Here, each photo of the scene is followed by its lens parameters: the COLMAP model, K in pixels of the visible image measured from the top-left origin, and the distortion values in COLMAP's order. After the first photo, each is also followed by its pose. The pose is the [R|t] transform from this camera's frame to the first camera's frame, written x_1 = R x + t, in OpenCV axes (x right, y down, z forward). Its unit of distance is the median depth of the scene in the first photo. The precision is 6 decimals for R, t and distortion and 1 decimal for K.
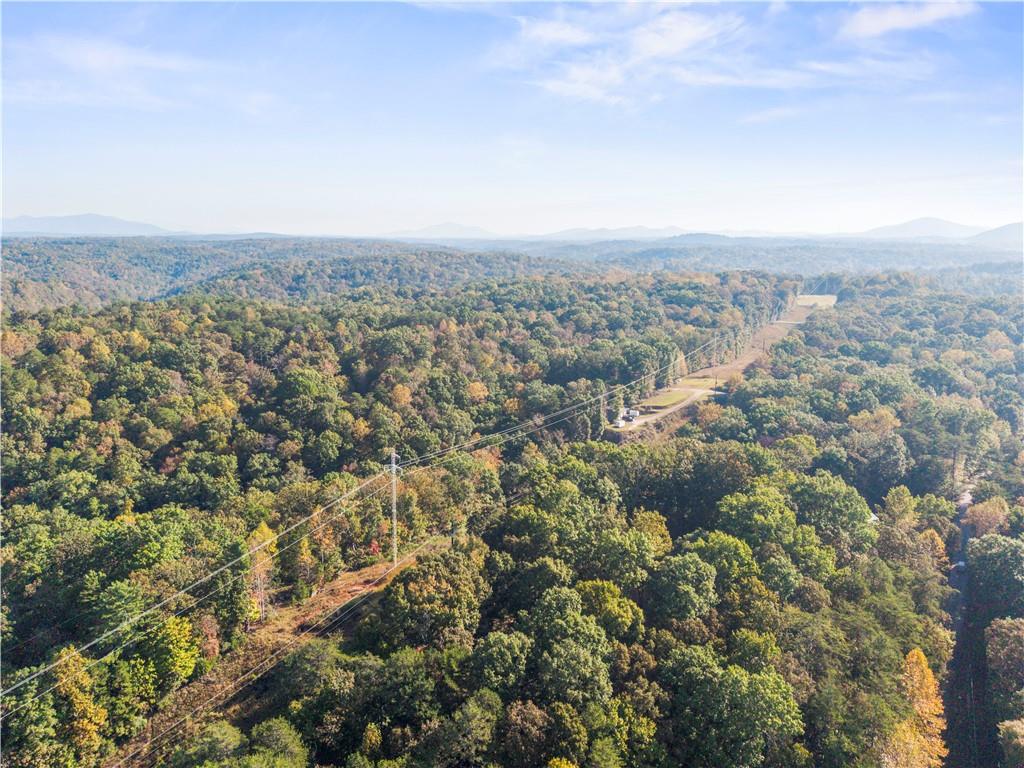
lens RADIAL K [[692.8, 0, 512.0], [0, 692.8, 384.0], [0, 0, 1]] dist [0.057061, -0.067533]
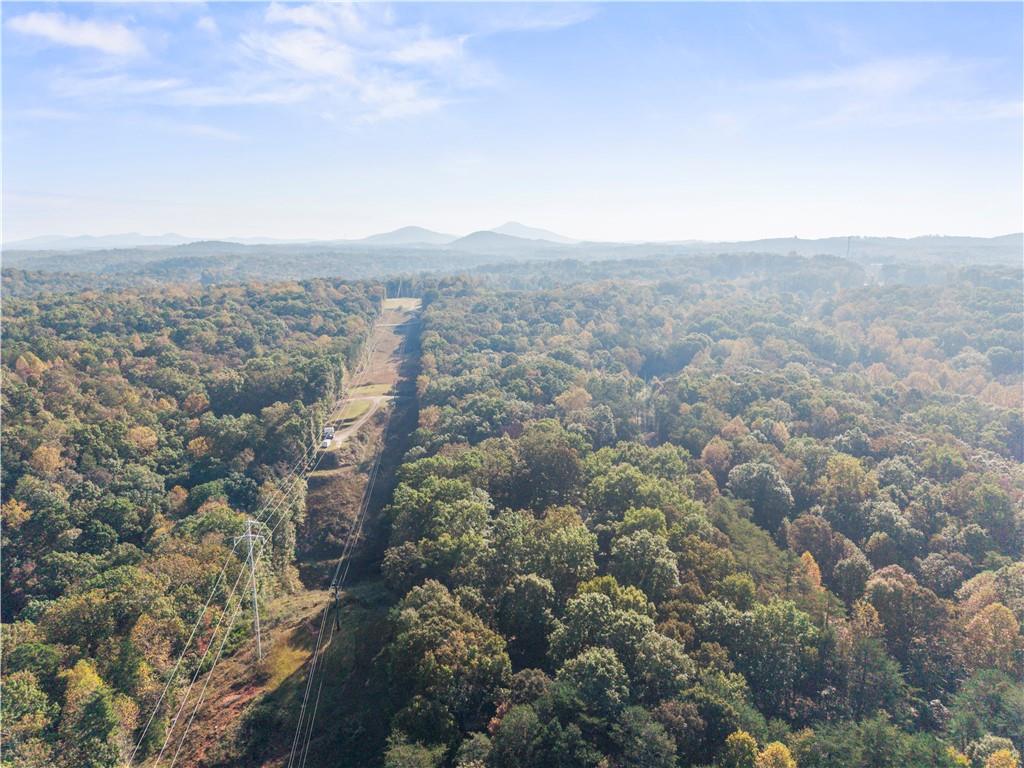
lens RADIAL K [[692.8, 0, 512.0], [0, 692.8, 384.0], [0, 0, 1]] dist [0.057061, -0.067533]
pose [[0.787611, -0.134813, 0.601244, -0.189728], [0.140848, 0.989327, 0.037324, -0.020826], [-0.599859, 0.055287, 0.798193, 0.076391]]
